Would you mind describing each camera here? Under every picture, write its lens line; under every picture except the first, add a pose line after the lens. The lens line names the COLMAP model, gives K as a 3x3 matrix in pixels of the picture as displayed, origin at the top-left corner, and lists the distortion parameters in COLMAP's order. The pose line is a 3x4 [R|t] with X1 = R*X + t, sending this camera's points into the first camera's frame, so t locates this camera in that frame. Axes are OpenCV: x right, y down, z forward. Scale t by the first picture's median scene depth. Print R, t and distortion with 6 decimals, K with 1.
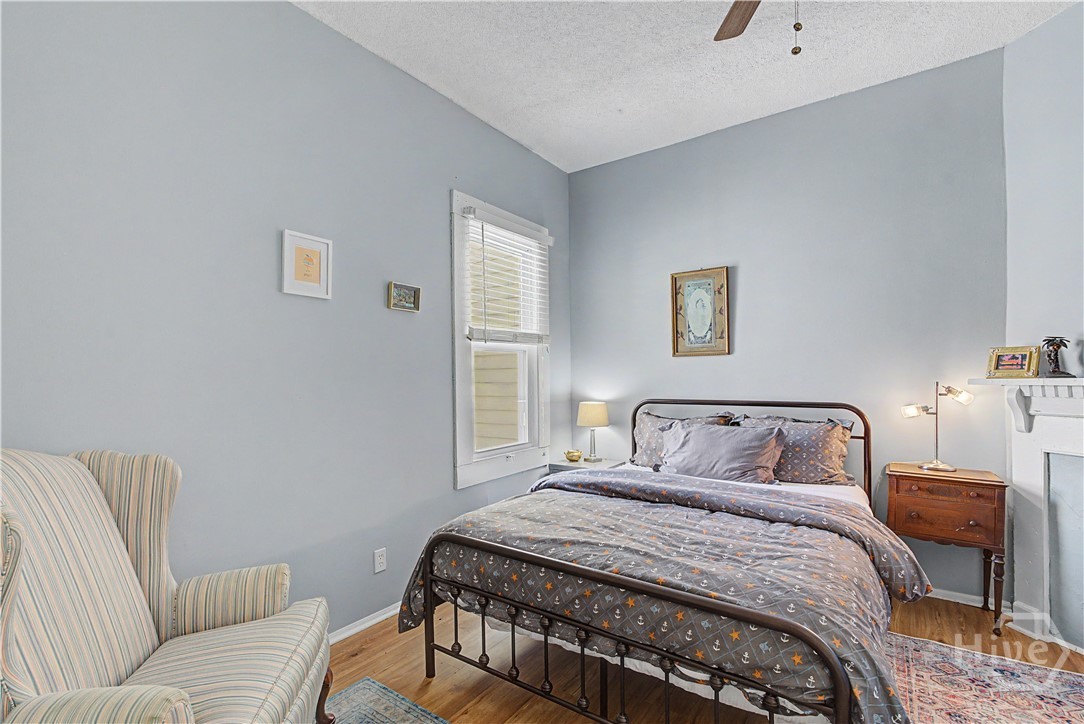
lens RADIAL K [[498.5, 0, 543.6], [0, 498.5, 373.5], [0, 0, 1]] dist [-0.000672, 0.000073]
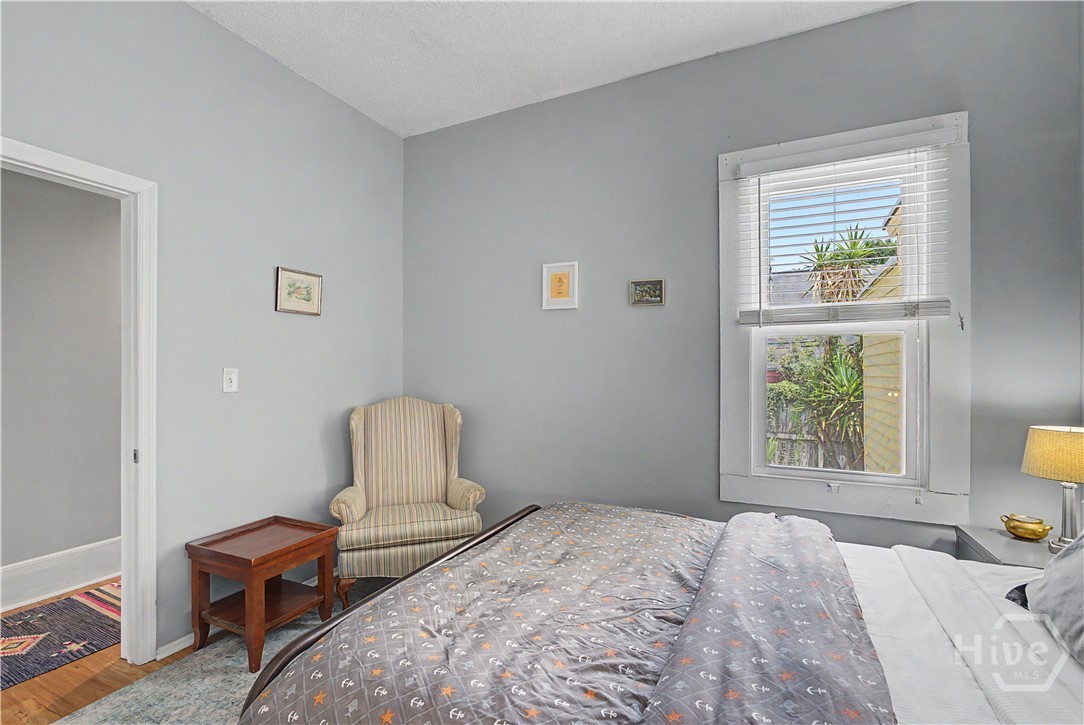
lens RADIAL K [[488.2, 0, 535.4], [0, 488.2, 365.2], [0, 0, 1]] dist [-0.005092, 0.000406]
pose [[0.147111, -0.004191, -0.989111, 0.675534], [-0.002328, 0.999987, -0.004583, 0.002452], [0.989117, 0.002977, 0.147099, 0.616759]]
